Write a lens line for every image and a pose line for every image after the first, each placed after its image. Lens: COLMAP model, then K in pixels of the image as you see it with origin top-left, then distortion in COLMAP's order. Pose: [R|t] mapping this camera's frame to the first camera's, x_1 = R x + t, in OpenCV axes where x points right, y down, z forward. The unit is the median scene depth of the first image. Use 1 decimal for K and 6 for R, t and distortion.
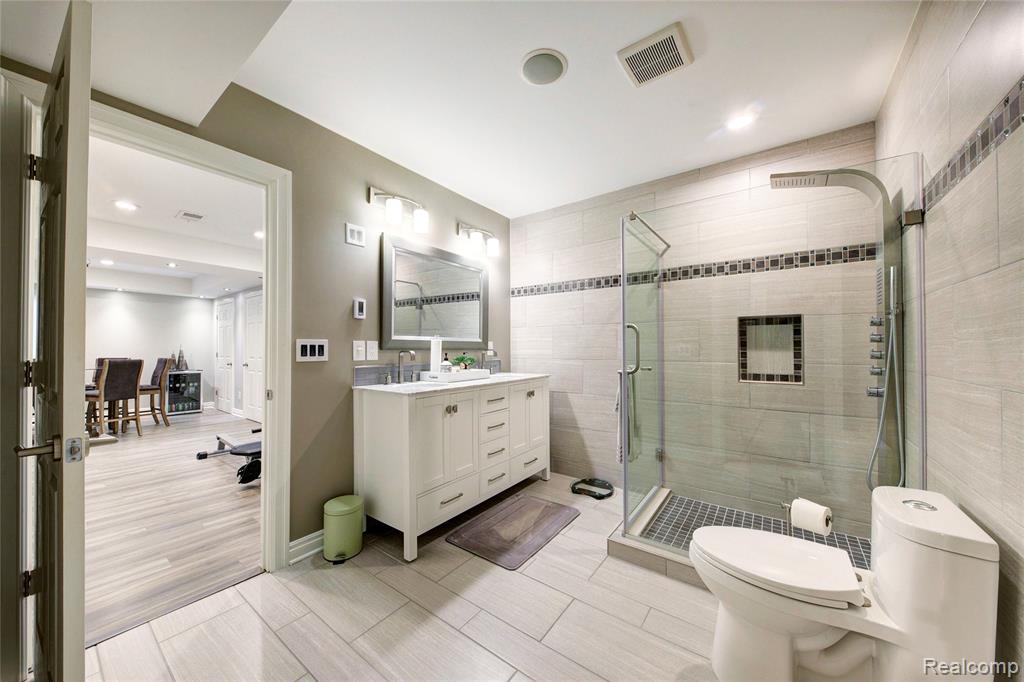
lens RADIAL K [[352.3, 0, 521.9], [0, 352.3, 346.2], [0, 0, 1]] dist [0.002531, -0.003959]
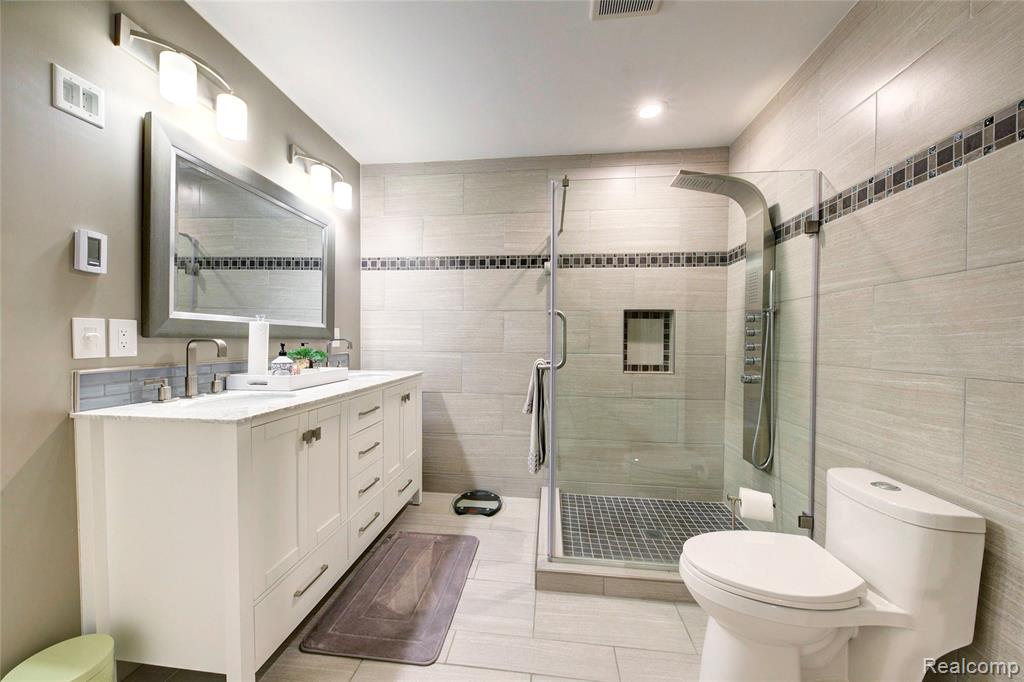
lens RADIAL K [[352.3, 0, 510.6], [0, 352.3, 344.7], [0, 0, 1]] dist [0.002531, -0.003959]
pose [[0.873206, 0.002785, 0.487344, -0.177980], [-0.012864, 0.999767, 0.017337, 0.005525], [-0.487182, -0.021408, 0.873038, 0.274389]]
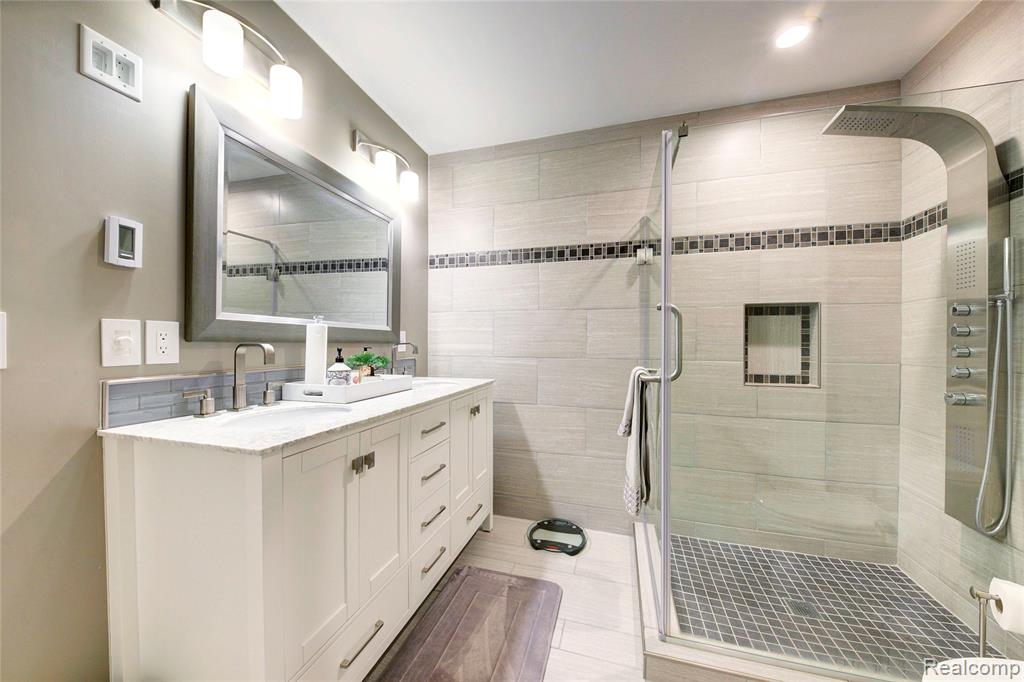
lens RADIAL K [[352.3, 0, 512.7], [0, 352.3, 345.4], [0, 0, 1]] dist [0.002531, -0.003959]
pose [[0.947034, 0.005081, 0.321092, -0.145371], [-0.008677, 0.999915, 0.009769, 0.007491], [-0.321015, -0.012037, 0.946998, 0.426460]]
